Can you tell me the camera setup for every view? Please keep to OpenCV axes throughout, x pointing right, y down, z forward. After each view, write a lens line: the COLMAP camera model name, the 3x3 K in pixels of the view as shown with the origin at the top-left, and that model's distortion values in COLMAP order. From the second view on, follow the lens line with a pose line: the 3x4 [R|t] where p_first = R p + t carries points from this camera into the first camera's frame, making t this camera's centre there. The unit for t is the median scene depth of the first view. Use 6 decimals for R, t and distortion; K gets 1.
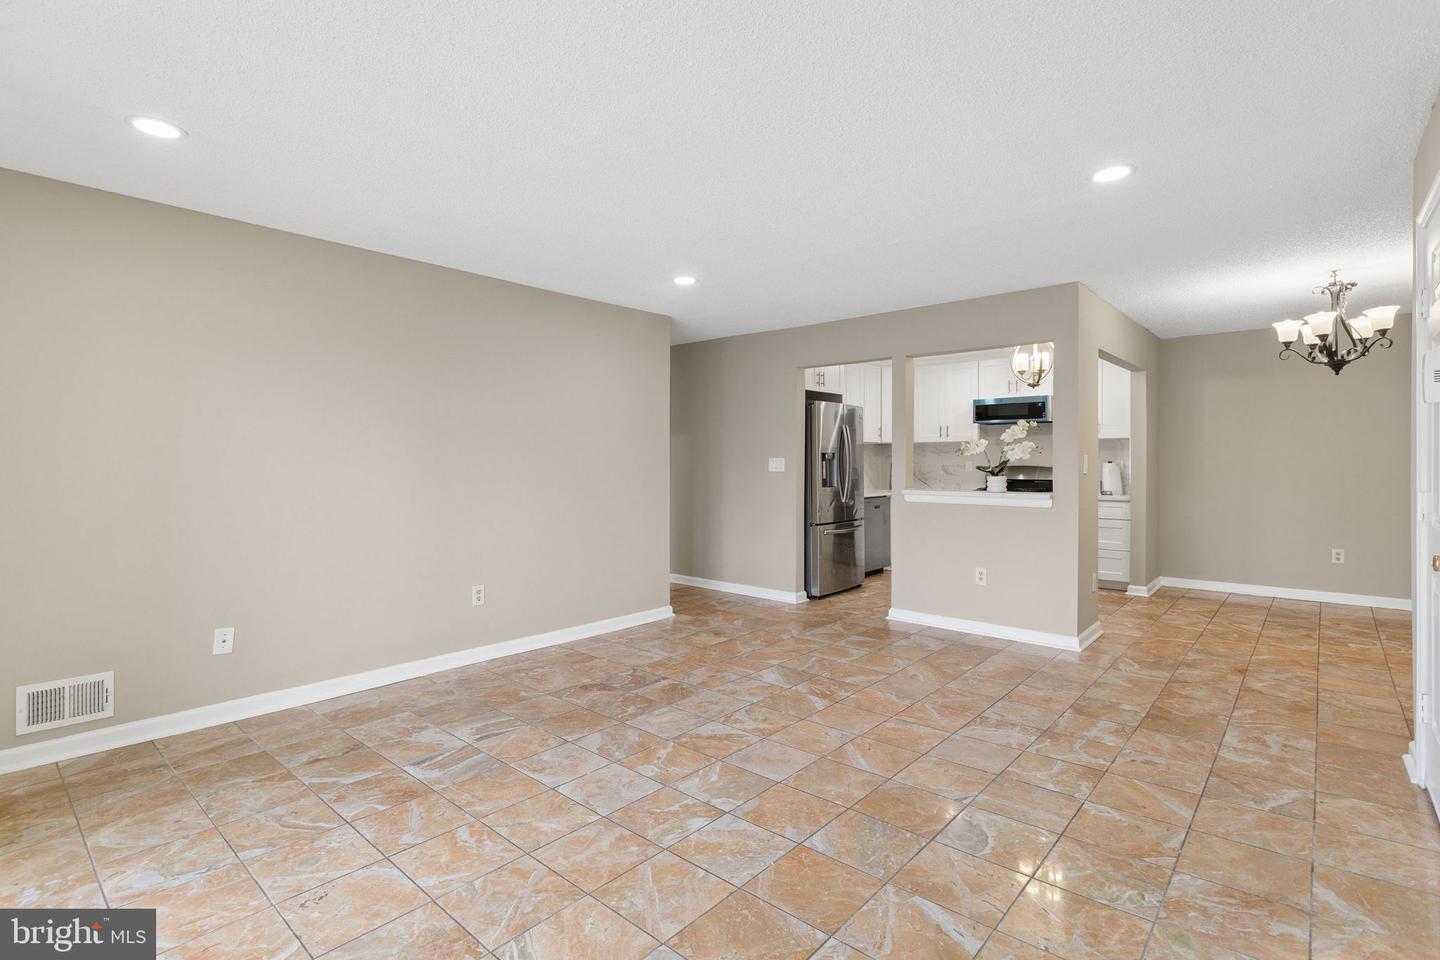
lens RADIAL K [[681.4, 0, 720.0], [0, 681.4, 480.0], [0, 0, 1]] dist [0.012449, 0.000401]
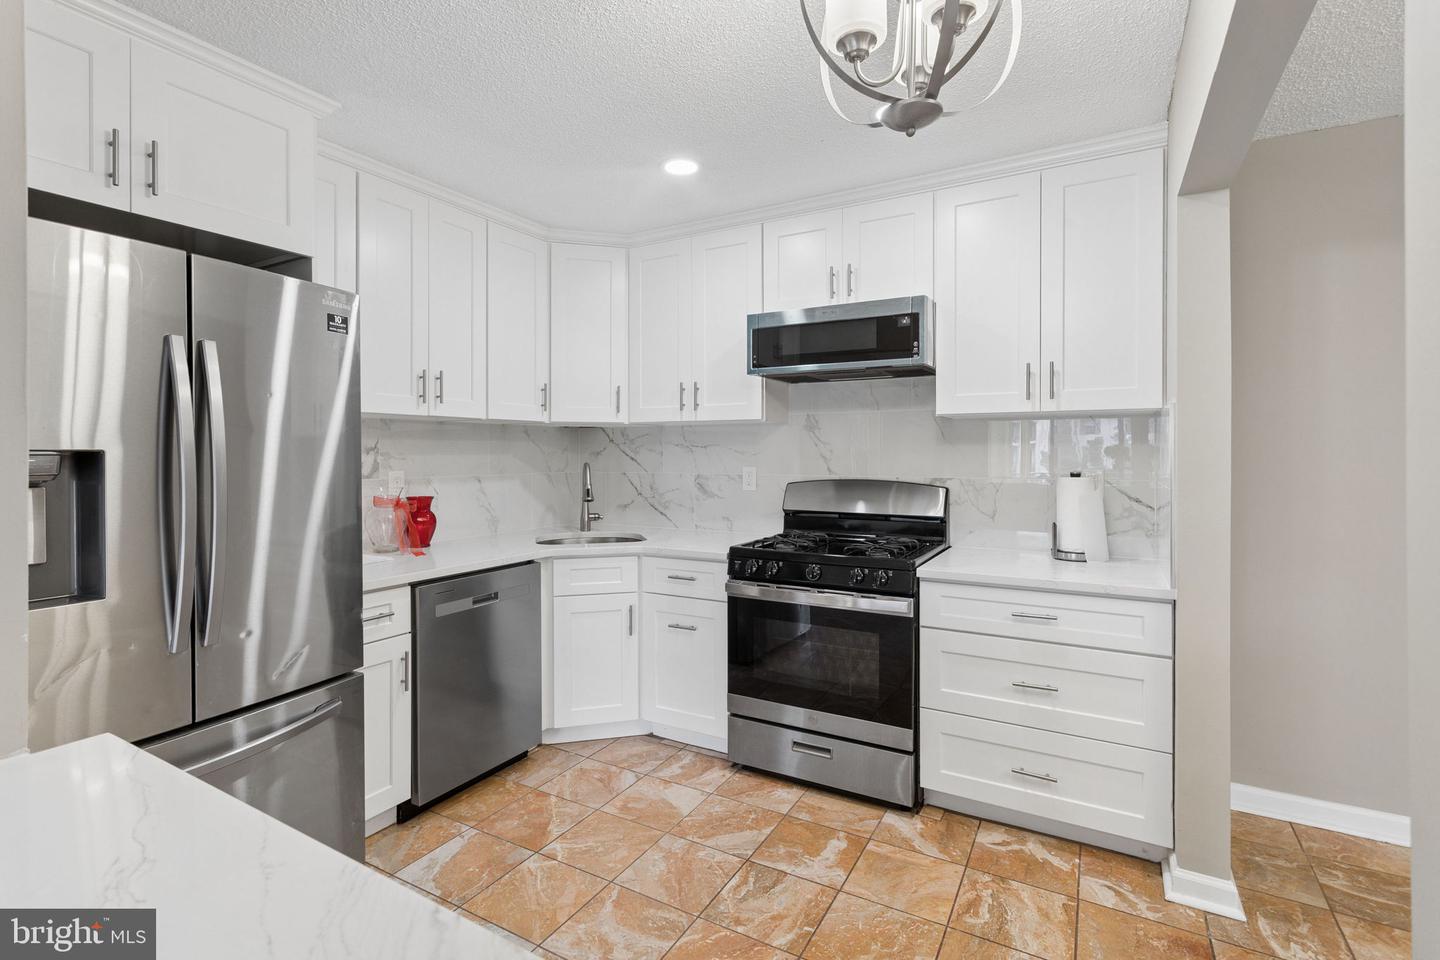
lens RADIAL K [[680.3, 0, 712.3], [0, 680.3, 456.3], [0, 0, 1]] dist [0.004549, 0.001457]
pose [[0.981252, 0.002434, 0.192714, 0.609577], [0.001825, 0.999758, -0.021920, -0.058754], [-0.192720, 0.021861, 0.981010, 1.367148]]
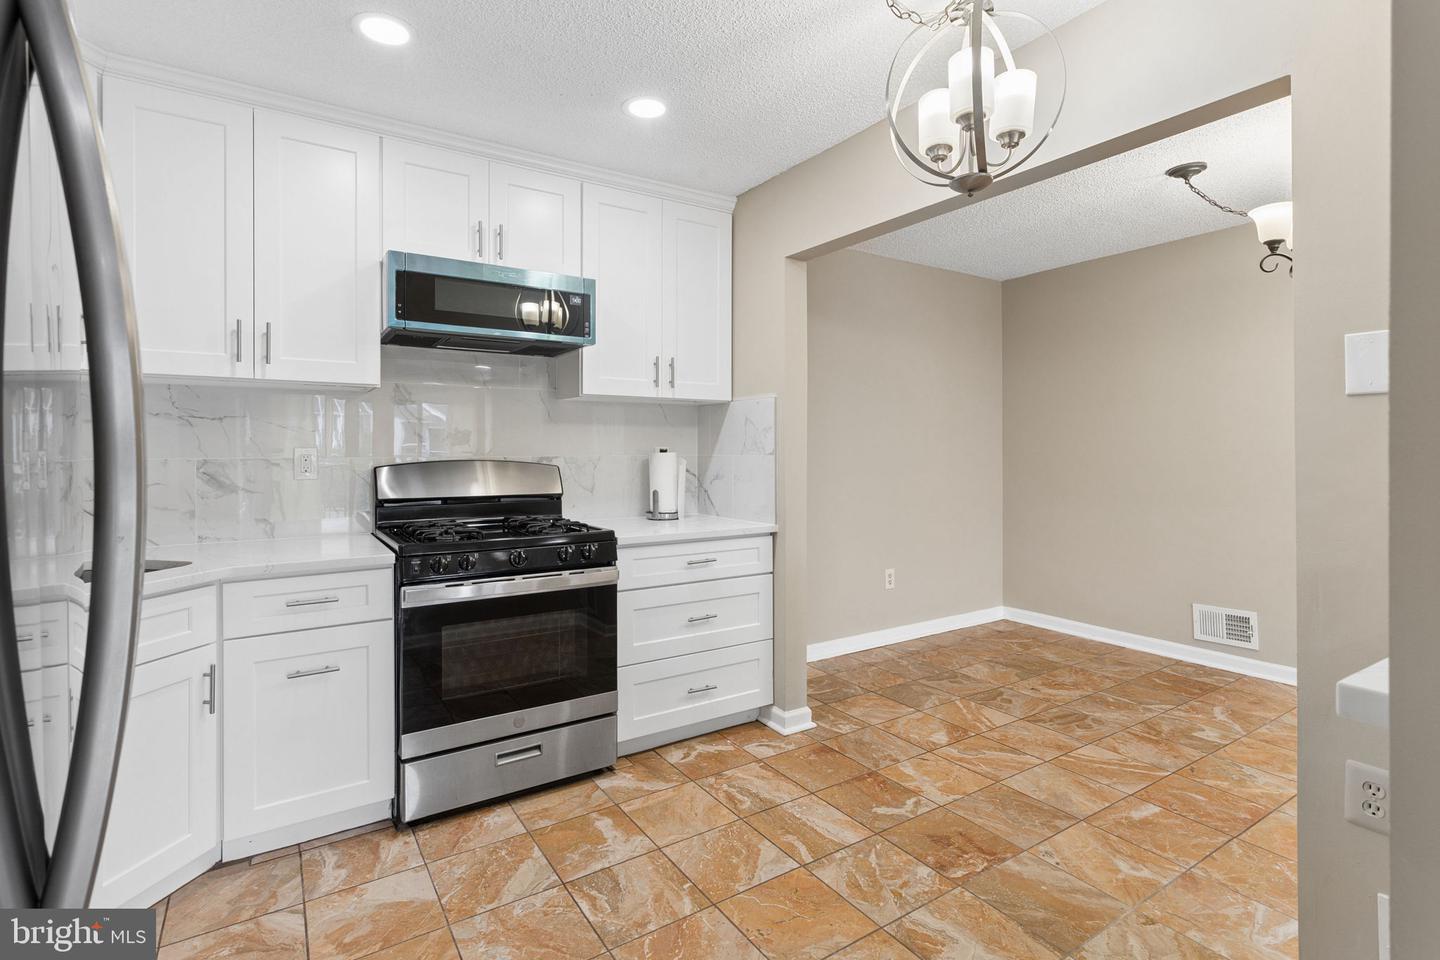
lens RADIAL K [[680.3, 0, 712.3], [0, 680.3, 456.3], [0, 0, 1]] dist [0.004549, 0.001457]
pose [[0.281159, -0.002577, 0.959658, 0.255861], [0.028589, 0.999575, -0.005692, -0.038560], [-0.959235, 0.029036, 0.281113, 1.717811]]
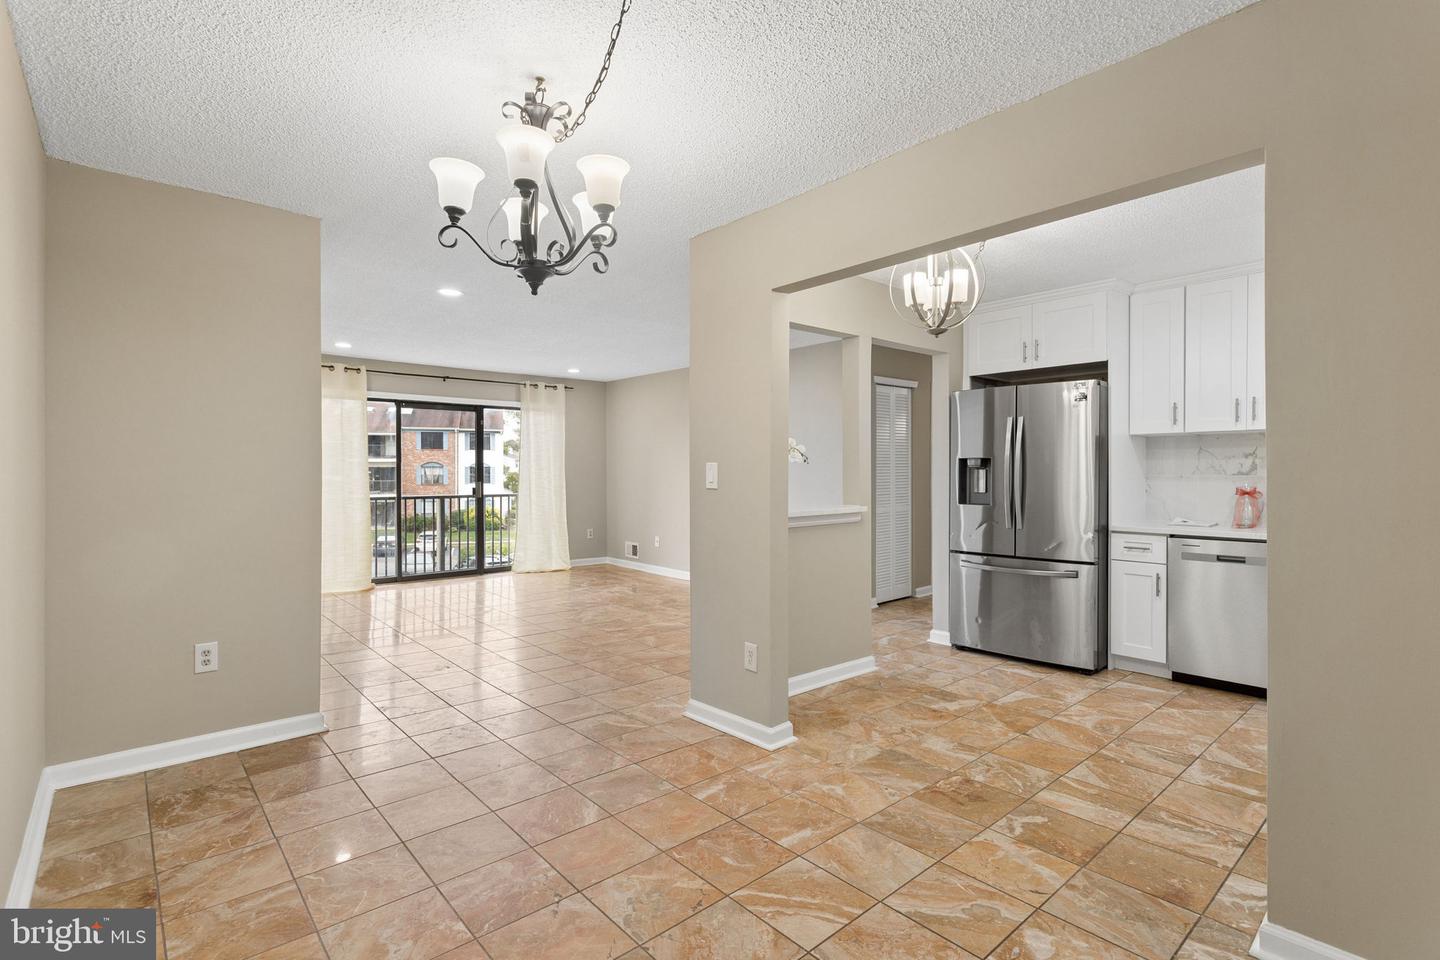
lens RADIAL K [[693.5, 0, 714.1], [0, 693.5, 477.5], [0, 0, 1]] dist [0.008556, 0.000188]
pose [[-0.136114, 0.013619, -0.990600, 1.731470], [-0.022145, 0.999614, 0.016785, -0.045374], [0.990446, 0.024222, -0.135760, 1.509147]]
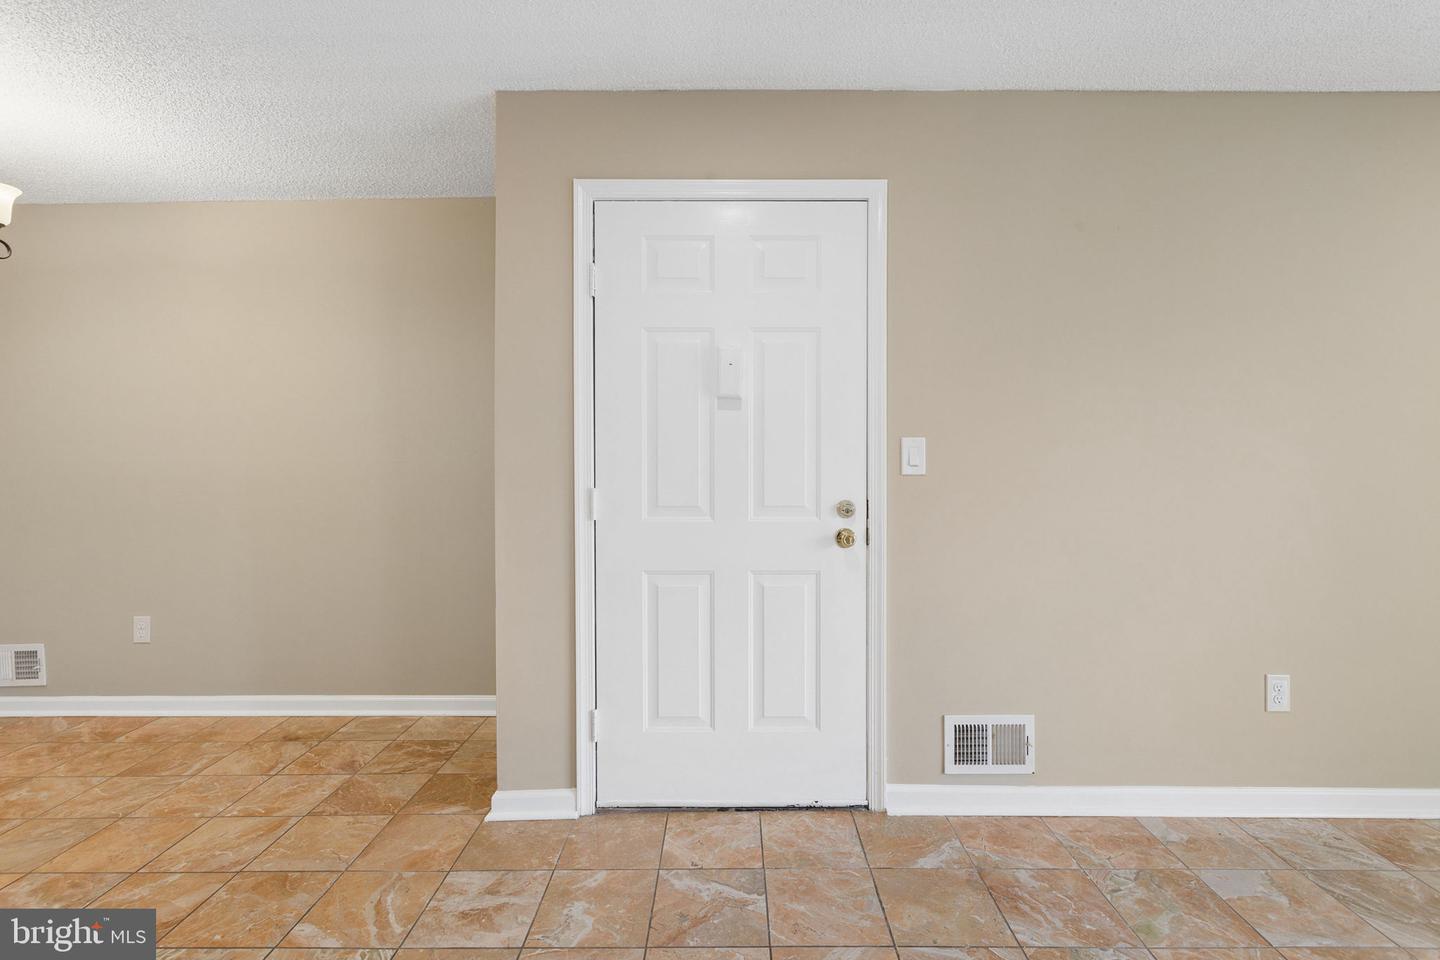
lens RADIAL K [[686.7, 0, 724.1], [0, 686.7, 468.8], [0, 0, 1]] dist [0.004764, 0.000207]
pose [[-0.652562, -0.002998, 0.757729, 0.164762], [0.024853, 0.999369, 0.025358, -0.021508], [-0.757328, 0.035379, -0.652076, 1.099675]]
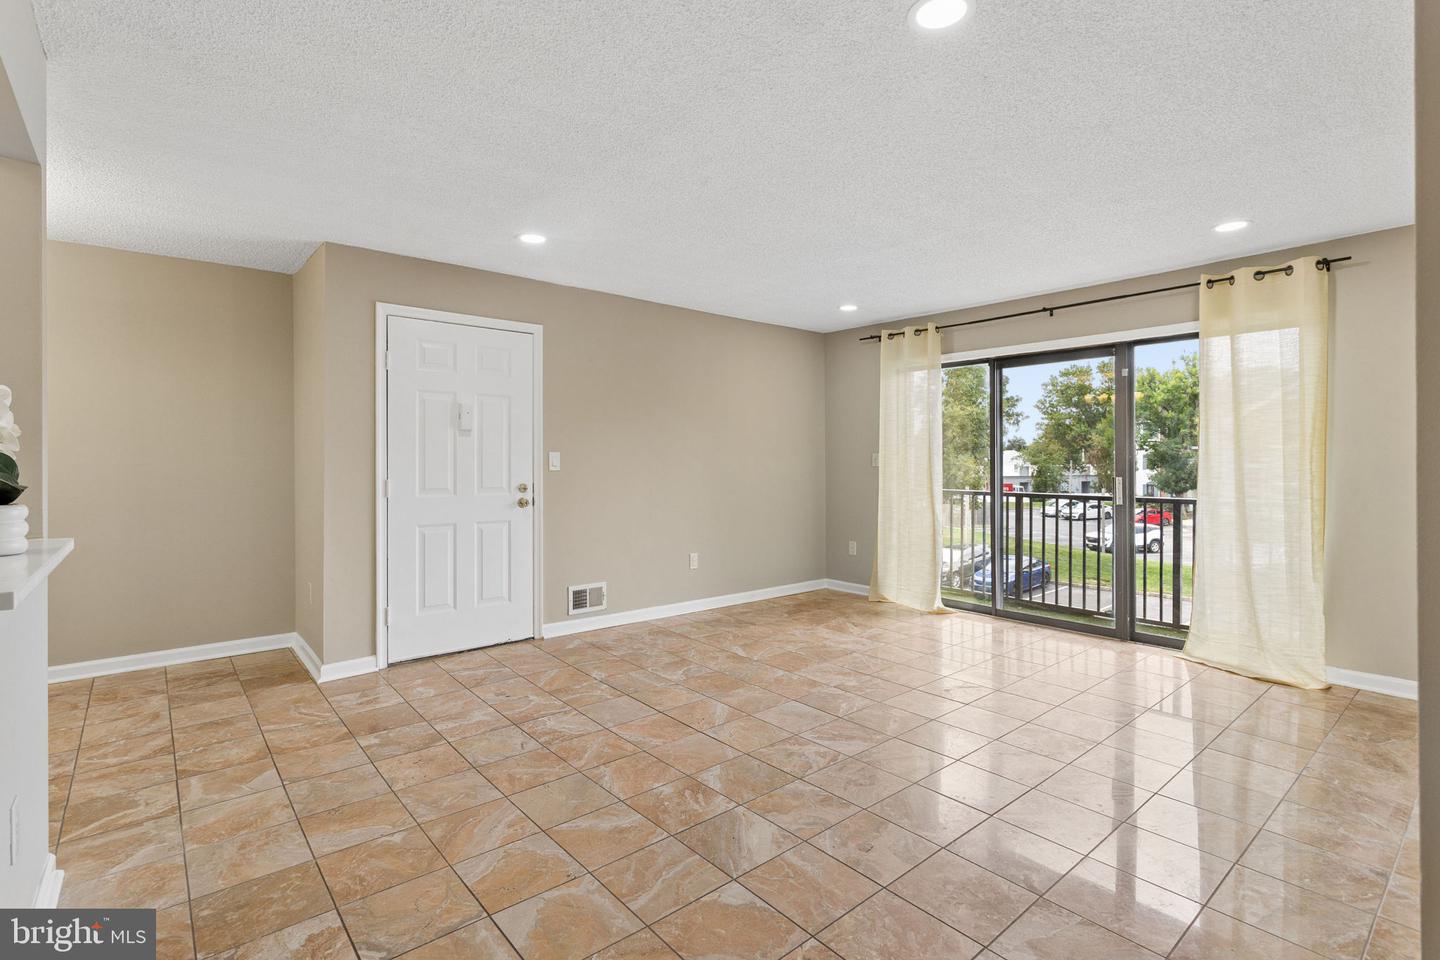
lens RADIAL K [[680.3, 0, 712.3], [0, 680.3, 456.3], [0, 0, 1]] dist [0.004549, 0.001457]
pose [[-0.987865, 0.006241, 0.155192, 0.026915], [0.009267, 0.999781, 0.018782, -0.045544], [-0.155040, 0.019992, -0.987706, 1.836276]]
